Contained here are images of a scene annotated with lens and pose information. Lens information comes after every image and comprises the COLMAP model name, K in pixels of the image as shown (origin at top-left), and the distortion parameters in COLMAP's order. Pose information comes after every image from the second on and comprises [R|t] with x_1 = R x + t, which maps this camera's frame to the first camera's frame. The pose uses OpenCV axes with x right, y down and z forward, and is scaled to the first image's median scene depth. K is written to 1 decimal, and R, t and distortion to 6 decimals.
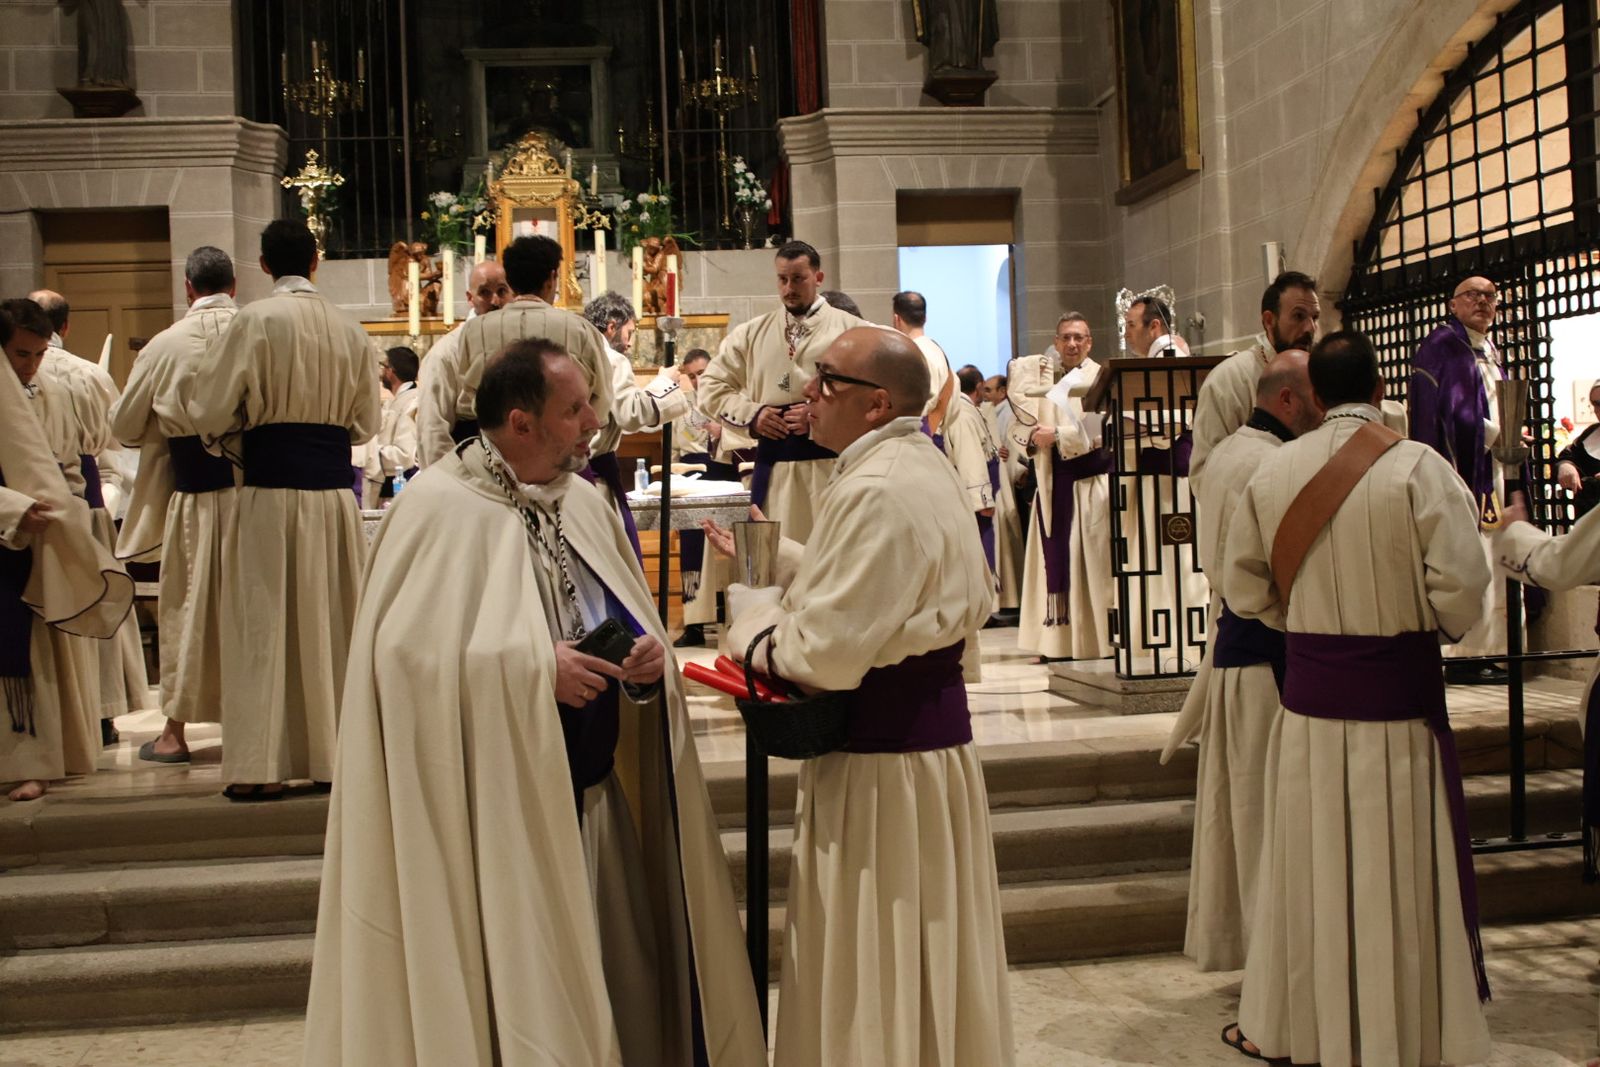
lens RADIAL K [[1788.5, 0, 795.5], [0, 1788.5, 538.1], [0, 0, 1]] dist [-0.092529, 0.000000]
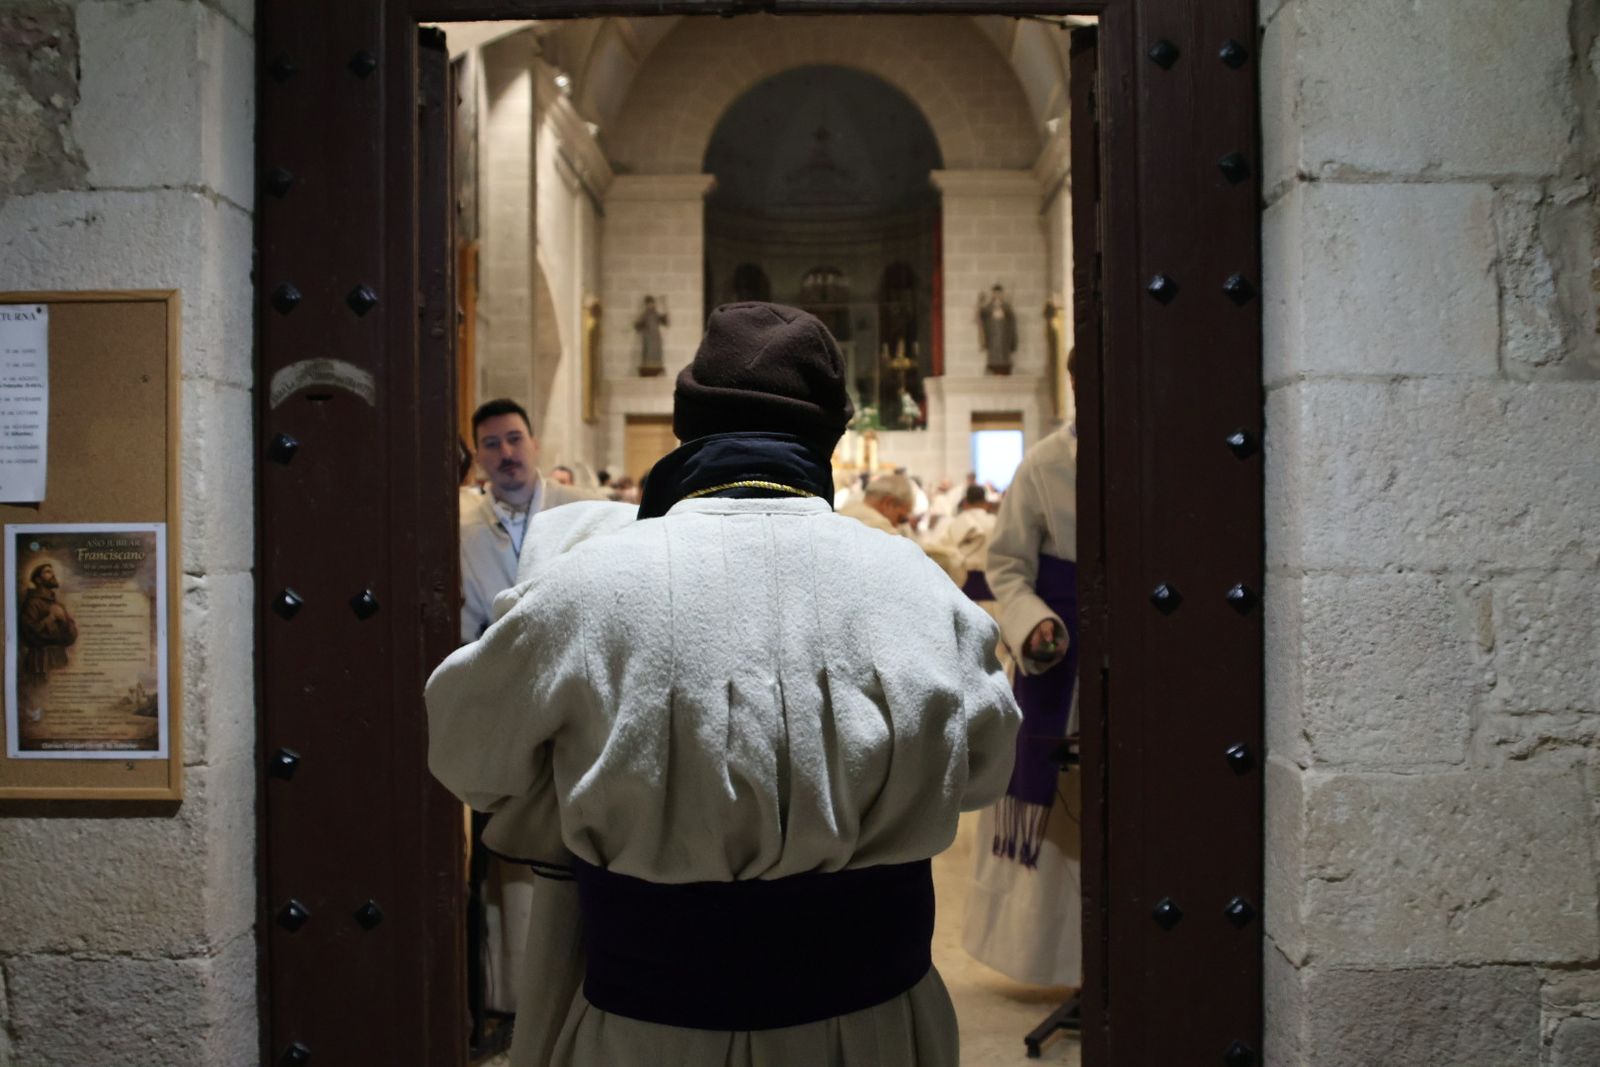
lens RADIAL K [[1788.5, 0, 803.9], [0, 1788.5, 534.9], [0, 0, 1]] dist [-0.092529, 0.000000]
pose [[0.988459, 0.030760, -0.148334, 0.196394], [-0.035171, 0.999011, -0.027204, 0.045877], [0.147351, 0.032107, 0.988563, -1.408131]]
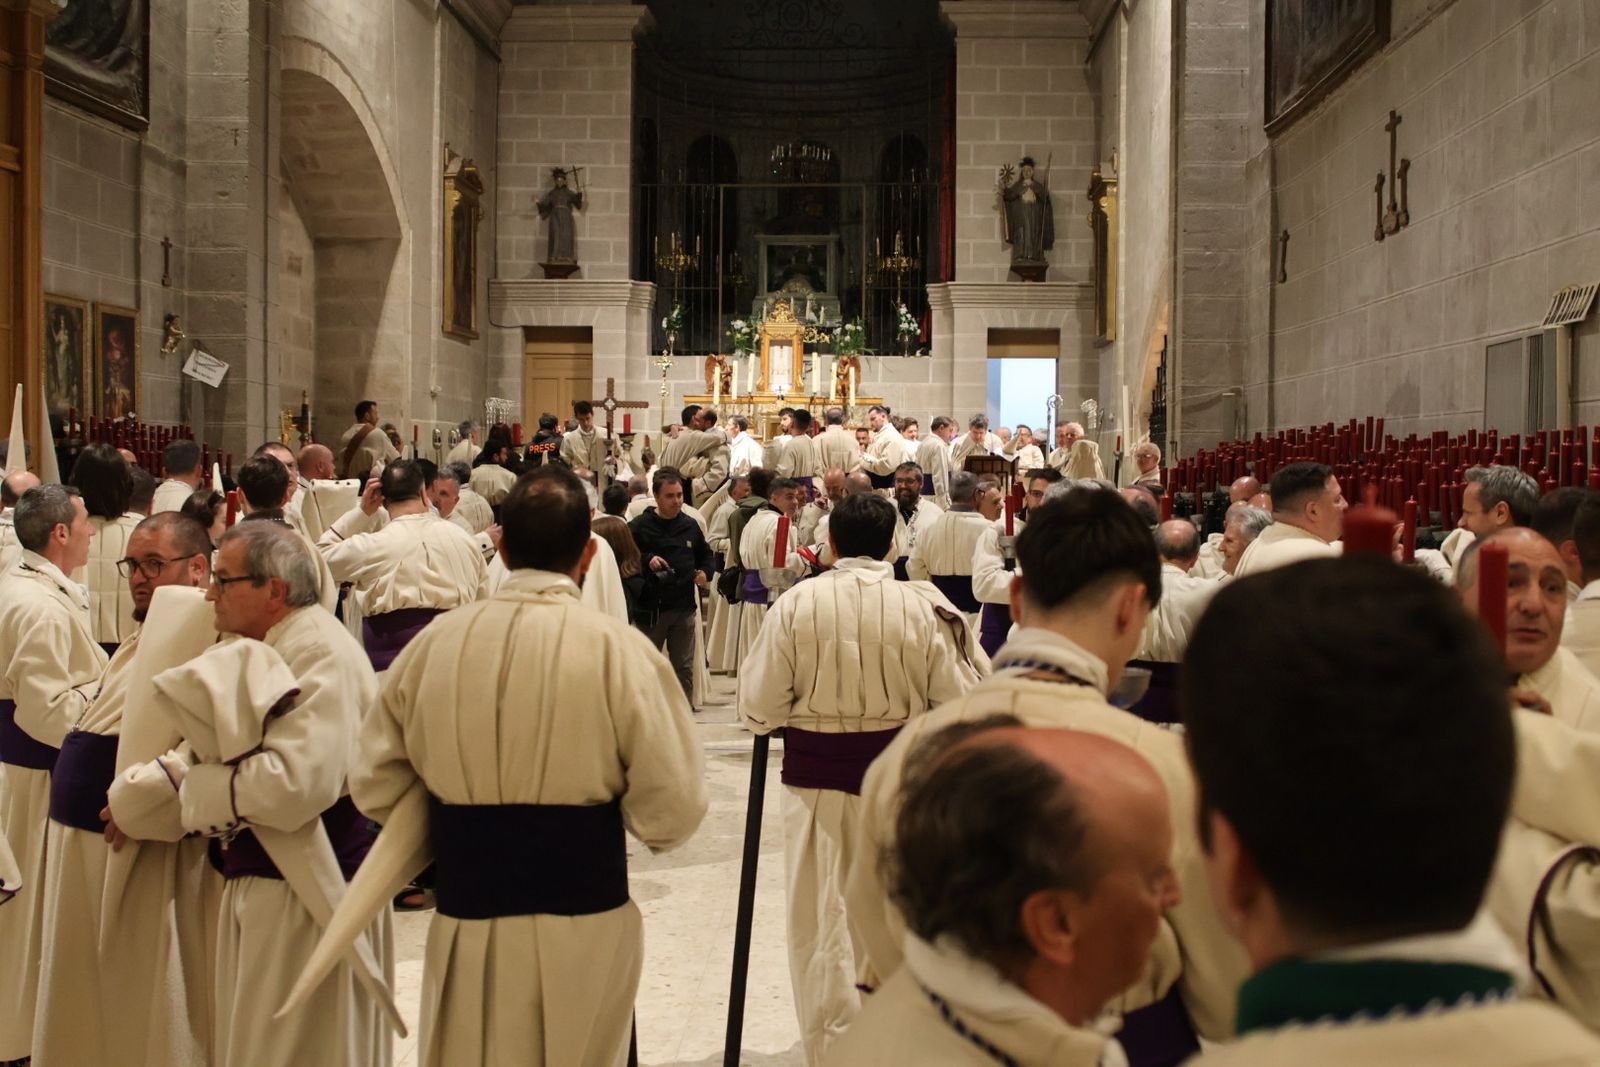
lens RADIAL K [[1732.9, 0, 800.3], [0, 1732.9, 526.1], [0, 0, 1]] dist [-0.091350, 0.000000]
pose [[0.980795, 0.053077, -0.187679, 0.205909], [-0.051793, 0.998589, 0.011741, -0.008460], [0.188037, -0.001795, 0.982160, -0.724386]]
